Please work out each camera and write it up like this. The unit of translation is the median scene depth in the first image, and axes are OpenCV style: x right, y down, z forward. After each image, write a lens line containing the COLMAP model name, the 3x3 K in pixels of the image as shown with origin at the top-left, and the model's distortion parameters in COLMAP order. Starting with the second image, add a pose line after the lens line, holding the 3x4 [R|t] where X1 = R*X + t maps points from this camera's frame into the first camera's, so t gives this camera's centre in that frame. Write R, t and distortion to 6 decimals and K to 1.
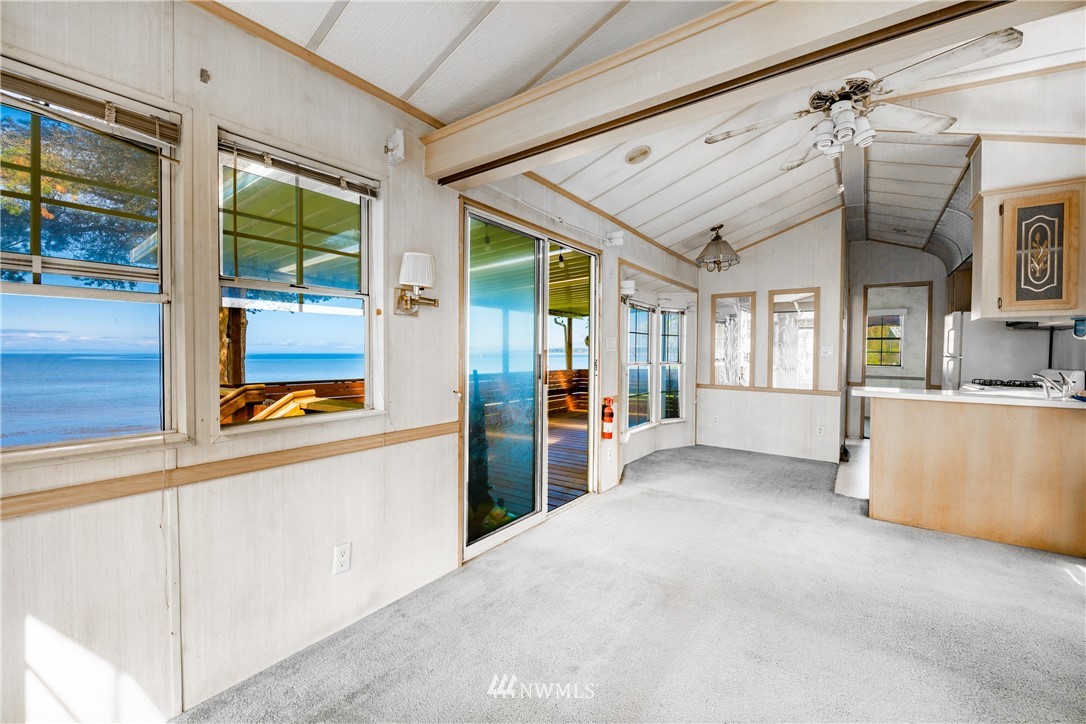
lens RADIAL K [[444.3, 0, 536.2], [0, 444.3, 355.8], [0, 0, 1]] dist [0.001137, -0.000266]
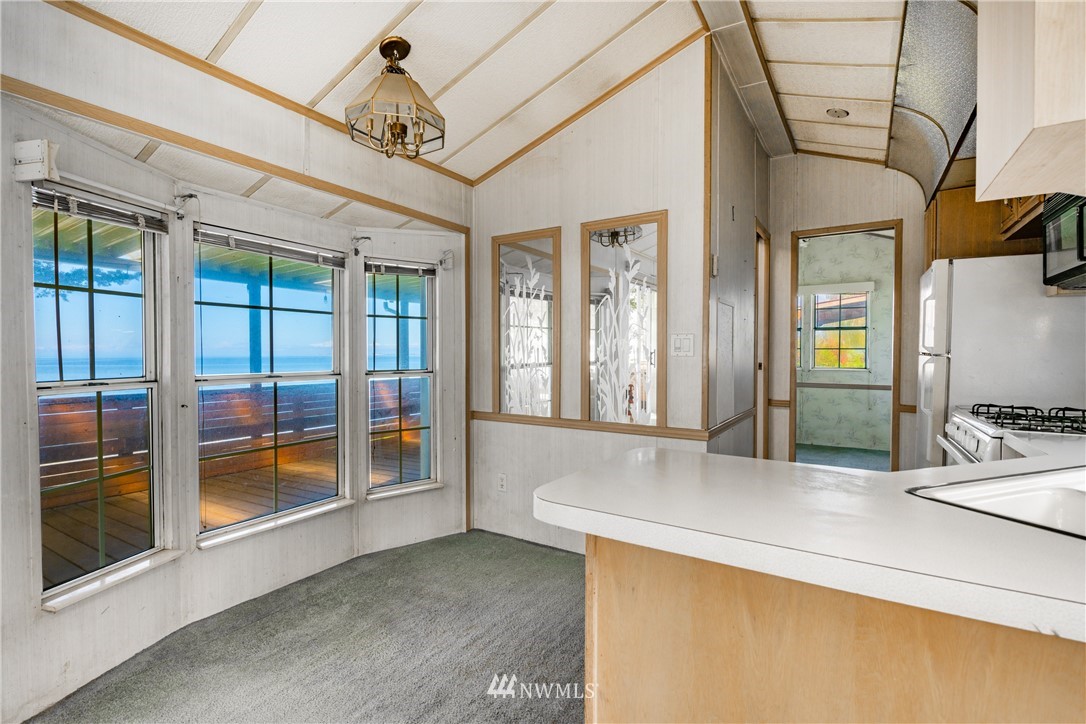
lens RADIAL K [[504.0, 0, 541.4], [0, 504.0, 354.9], [0, 0, 1]] dist [0.009968, 0.000559]
pose [[0.997124, -0.009690, 0.075165, 0.428146], [0.010142, 0.999933, -0.005637, 0.001742], [-0.075105, 0.006384, 0.997155, 0.438130]]
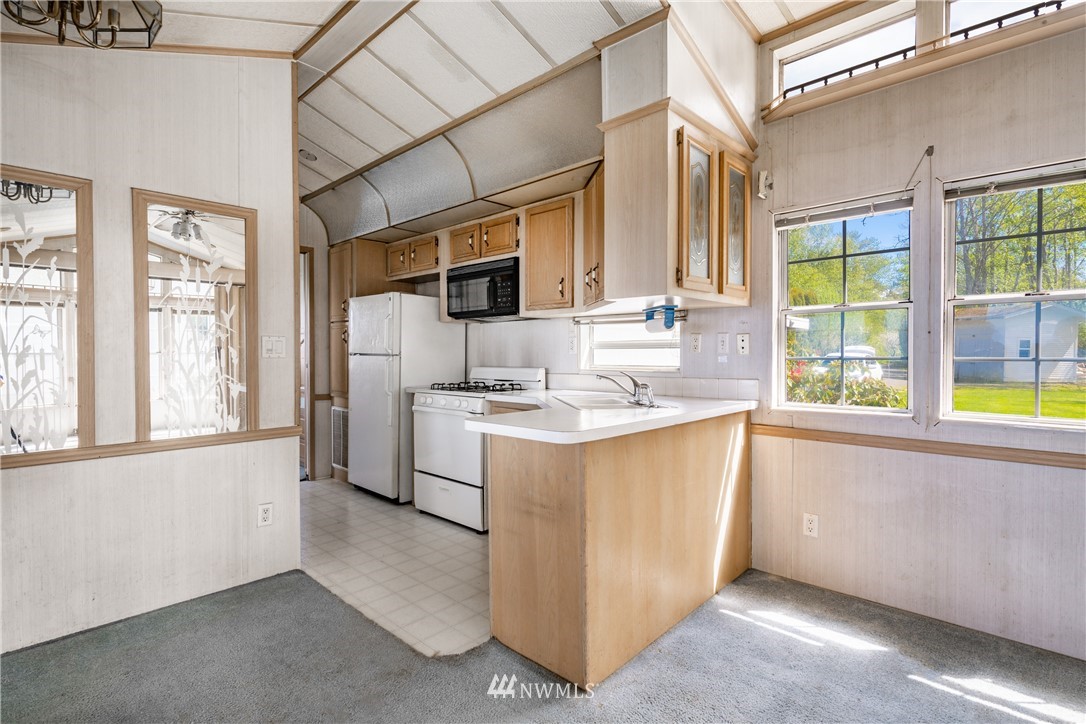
lens RADIAL K [[531.9, 0, 537.6], [0, 531.9, 357.0], [0, 0, 1]] dist [-0.008934, -0.001137]
pose [[0.123399, -0.018340, 0.992188, 0.111626], [0.020437, 0.999664, 0.015937, -0.002345], [-0.992147, 0.018310, 0.123733, 0.591377]]
